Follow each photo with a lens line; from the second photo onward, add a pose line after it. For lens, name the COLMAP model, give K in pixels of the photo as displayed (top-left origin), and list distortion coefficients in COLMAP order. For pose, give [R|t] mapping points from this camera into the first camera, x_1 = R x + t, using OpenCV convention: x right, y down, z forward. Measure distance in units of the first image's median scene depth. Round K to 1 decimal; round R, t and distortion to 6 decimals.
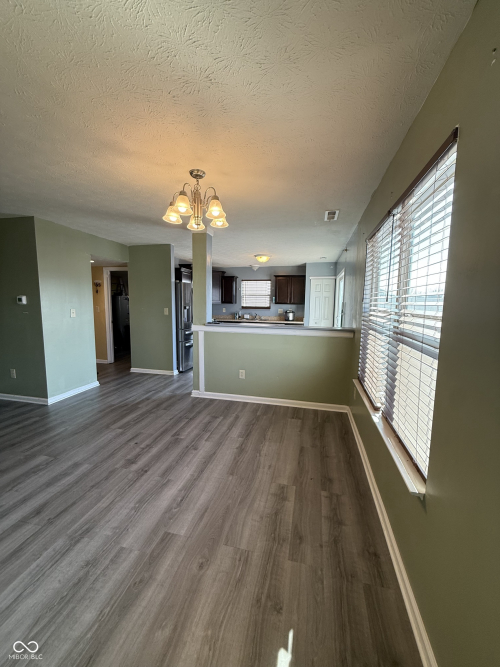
lens RADIAL K [[266.5, 0, 250.0], [0, 266.5, 333.5], [0, 0, 1]] dist [0.000088, 0.000374]
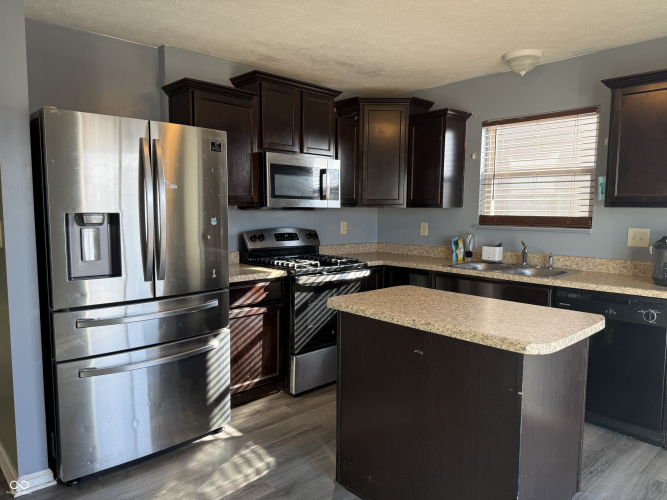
lens RADIAL K [[470.0, 0, 334.1], [0, 470.0, 252.0], [0, 0, 1]] dist [0.081769, -0.110027]
pose [[0.830931, 0.043650, -0.554660, 0.310806], [-0.059535, 0.998170, -0.010636, -0.128462], [0.553180, 0.041859, 0.832009, 1.284755]]
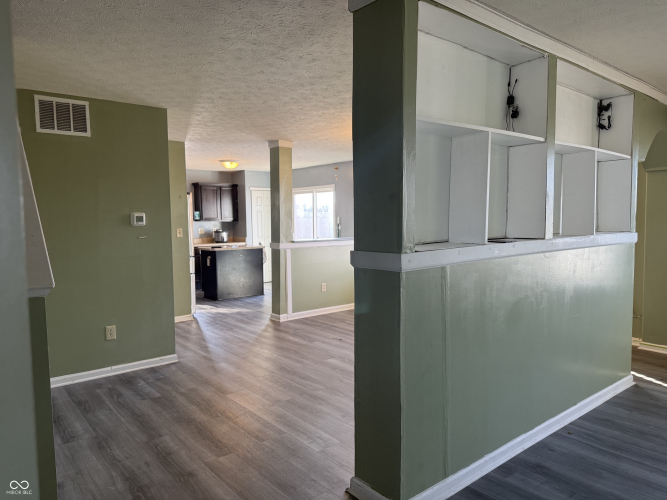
lens RADIAL K [[466.2, 0, 335.9], [0, 466.2, 254.6], [0, 0, 1]] dist [0.120866, -0.186504]
pose [[0.601531, -0.078905, 0.794943, -1.738125], [0.110233, 0.993789, 0.015229, 0.006195], [-0.791207, 0.078469, 0.606493, -0.173723]]
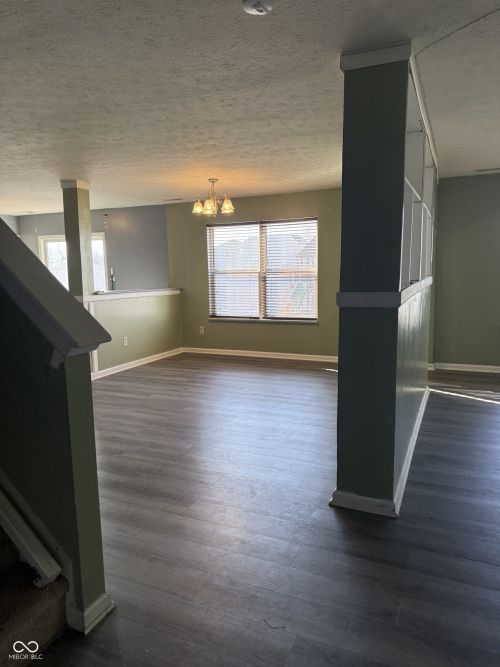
lens RADIAL K [[466.2, 0, 246.5], [0, 466.2, 335.5], [0, 0, 1]] dist [0.120866, -0.186504]
pose [[0.188073, -0.151950, 0.970330, -1.978854], [0.133210, 0.982777, 0.128080, -0.038538], [-0.973080, 0.105169, 0.205075, 0.251715]]
